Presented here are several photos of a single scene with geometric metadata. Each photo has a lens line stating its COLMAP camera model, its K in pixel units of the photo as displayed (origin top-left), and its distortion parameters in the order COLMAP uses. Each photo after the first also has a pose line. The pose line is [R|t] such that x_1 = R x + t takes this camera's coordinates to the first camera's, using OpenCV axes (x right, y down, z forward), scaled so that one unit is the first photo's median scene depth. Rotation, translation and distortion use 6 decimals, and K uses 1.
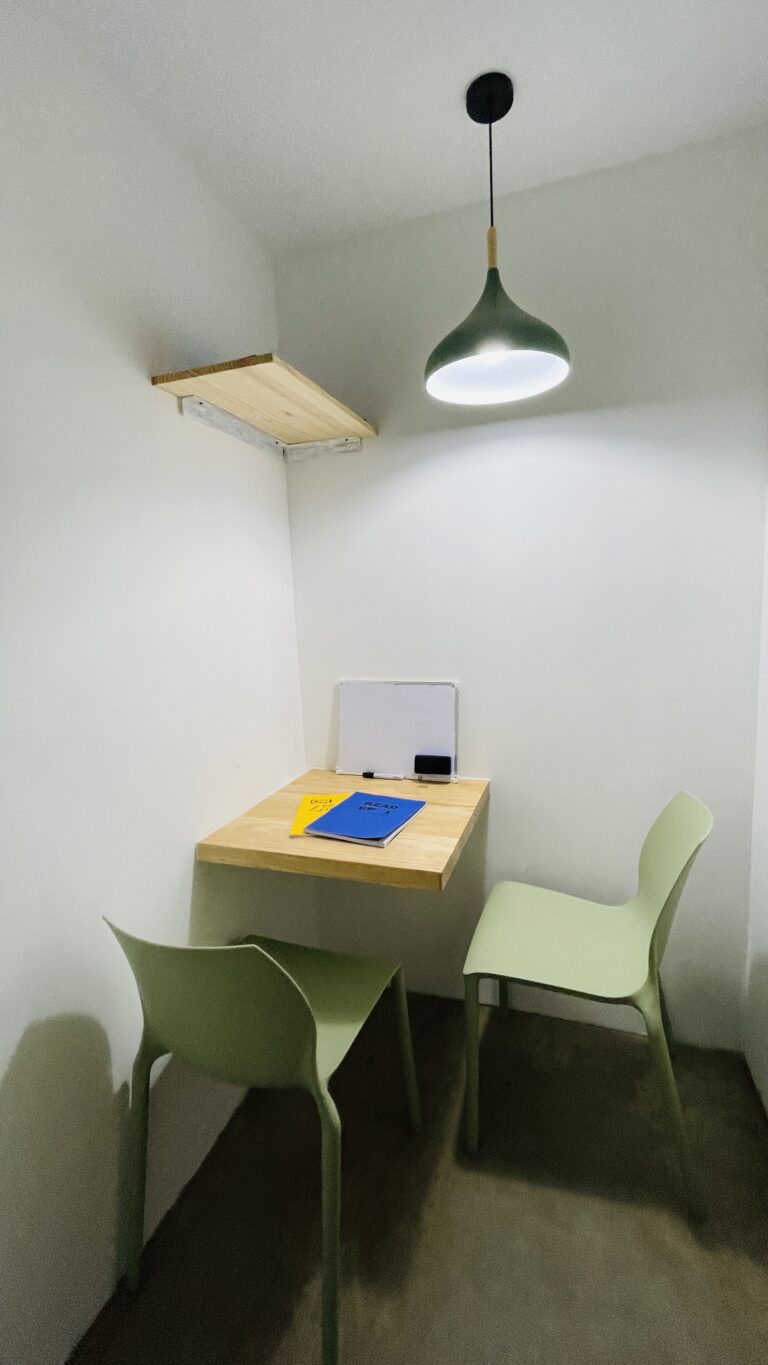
lens RADIAL K [[553.3, 0, 392.1], [0, 553.3, 666.5], [0, 0, 1]] dist [-0.002589, 0.001599]
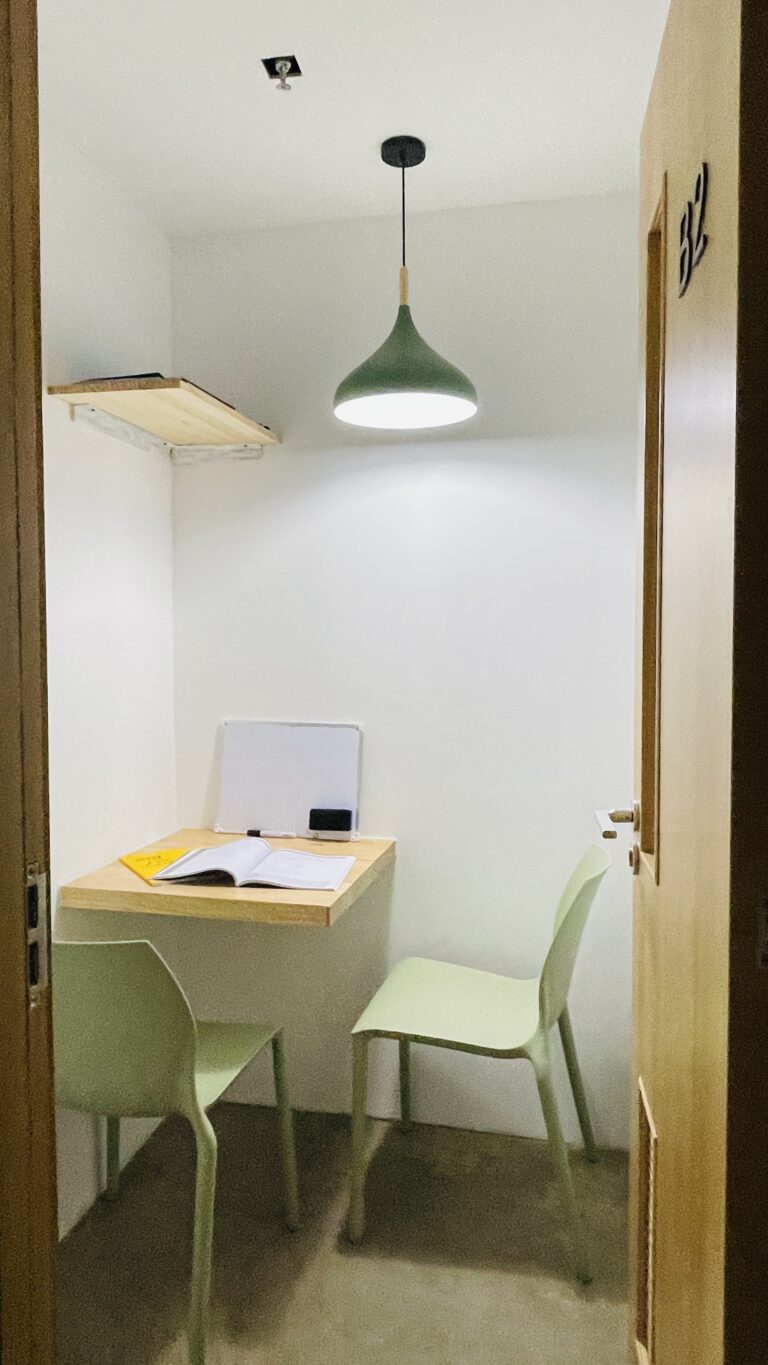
lens RADIAL K [[939.7, 0, 375.8], [0, 939.7, 702.3], [0, 0, 1]] dist [0.007181, -0.001432]
pose [[0.995225, 0.038761, 0.089583, 0.006242], [-0.033333, 0.997562, -0.061317, 0.096681], [-0.091741, 0.058038, 0.994090, -0.573763]]
